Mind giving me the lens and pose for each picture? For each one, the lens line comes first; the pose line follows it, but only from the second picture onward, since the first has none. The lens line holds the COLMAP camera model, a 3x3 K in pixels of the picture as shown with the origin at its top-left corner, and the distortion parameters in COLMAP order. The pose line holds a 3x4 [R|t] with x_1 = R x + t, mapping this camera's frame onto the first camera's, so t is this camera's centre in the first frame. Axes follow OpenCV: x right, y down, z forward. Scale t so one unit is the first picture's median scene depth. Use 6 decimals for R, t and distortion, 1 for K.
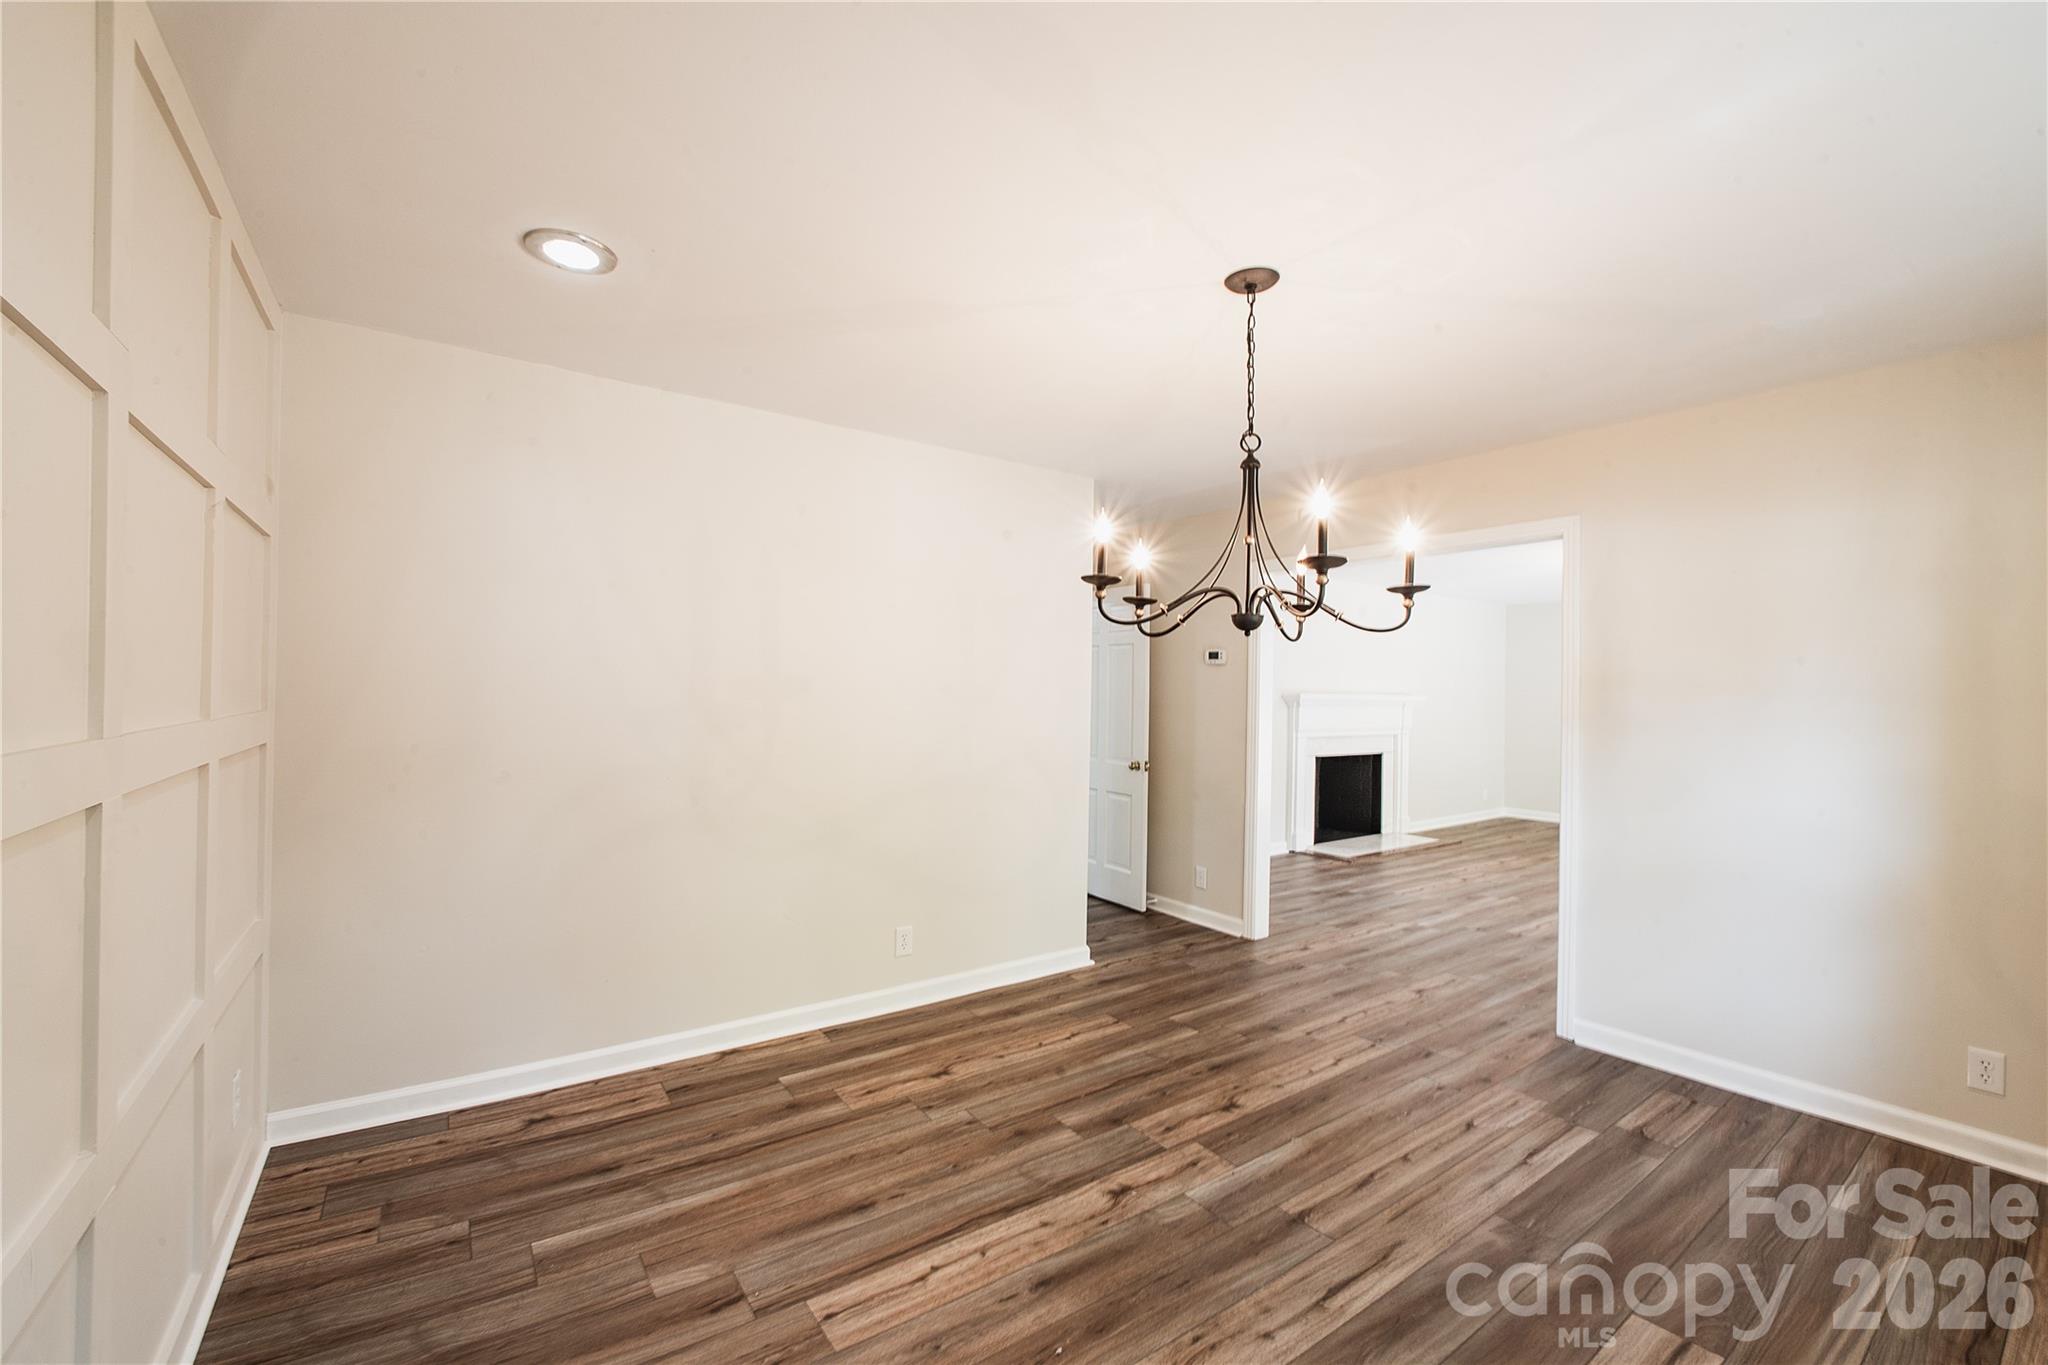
lens RADIAL K [[832.5, 0, 1024.0], [0, 832.5, 682.5], [0, 0, 1]] dist [-0.002084, -0.019880]
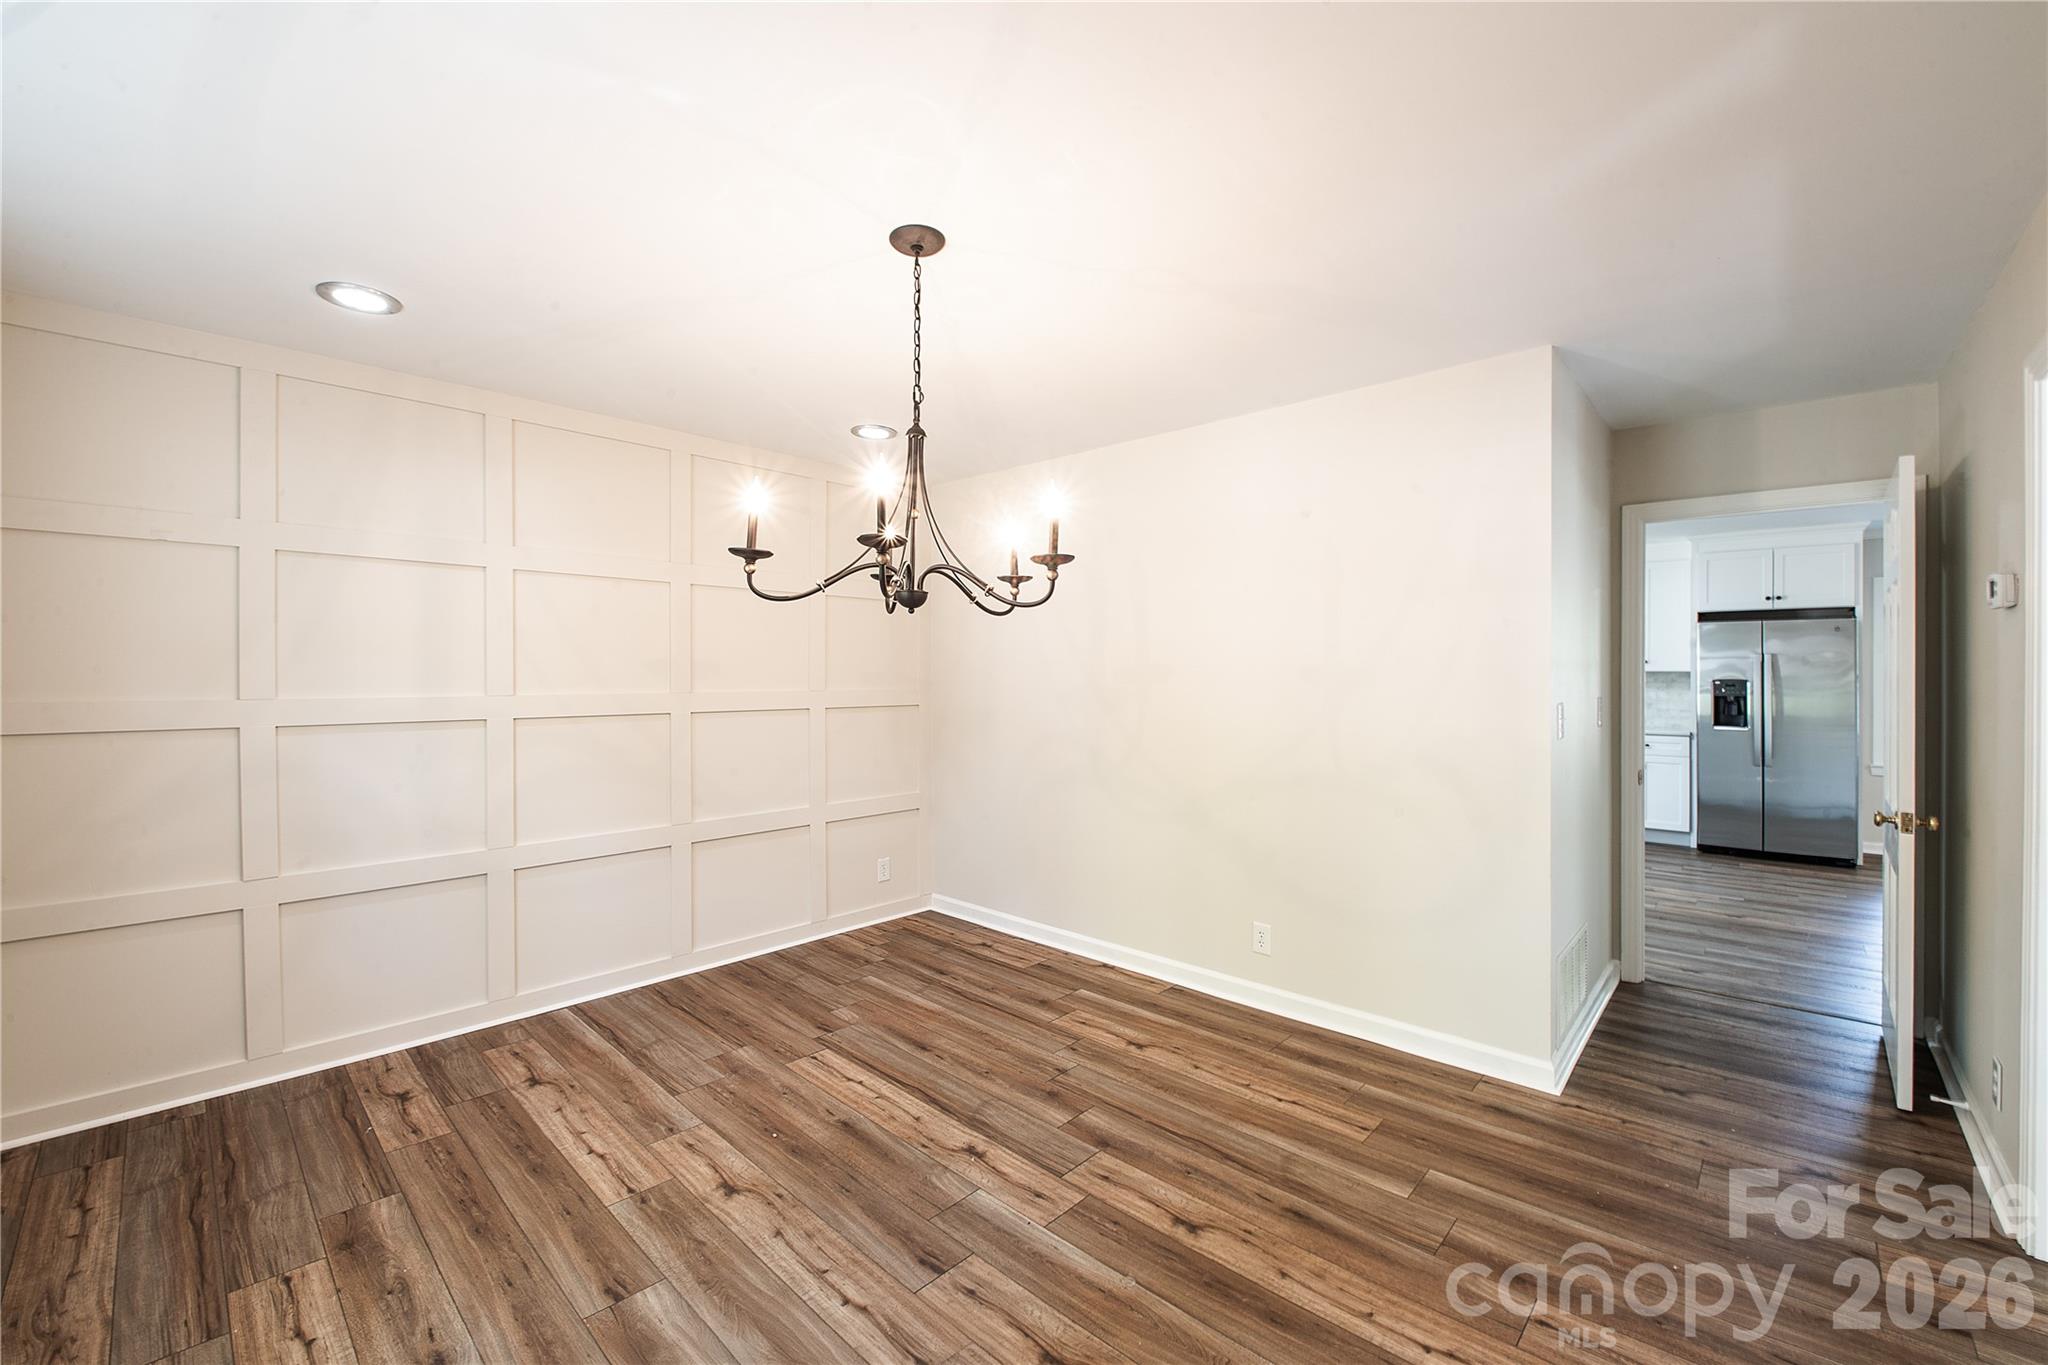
lens RADIAL K [[844.2, 0, 1032.8], [0, 844.2, 663.1], [0, 0, 1]] dist [-0.020232, -0.000154]
pose [[0.192772, -0.026179, -0.980894, 1.020296], [0.011765, 0.999634, -0.024367, 0.023844], [0.981173, -0.006843, 0.193010, 0.757488]]
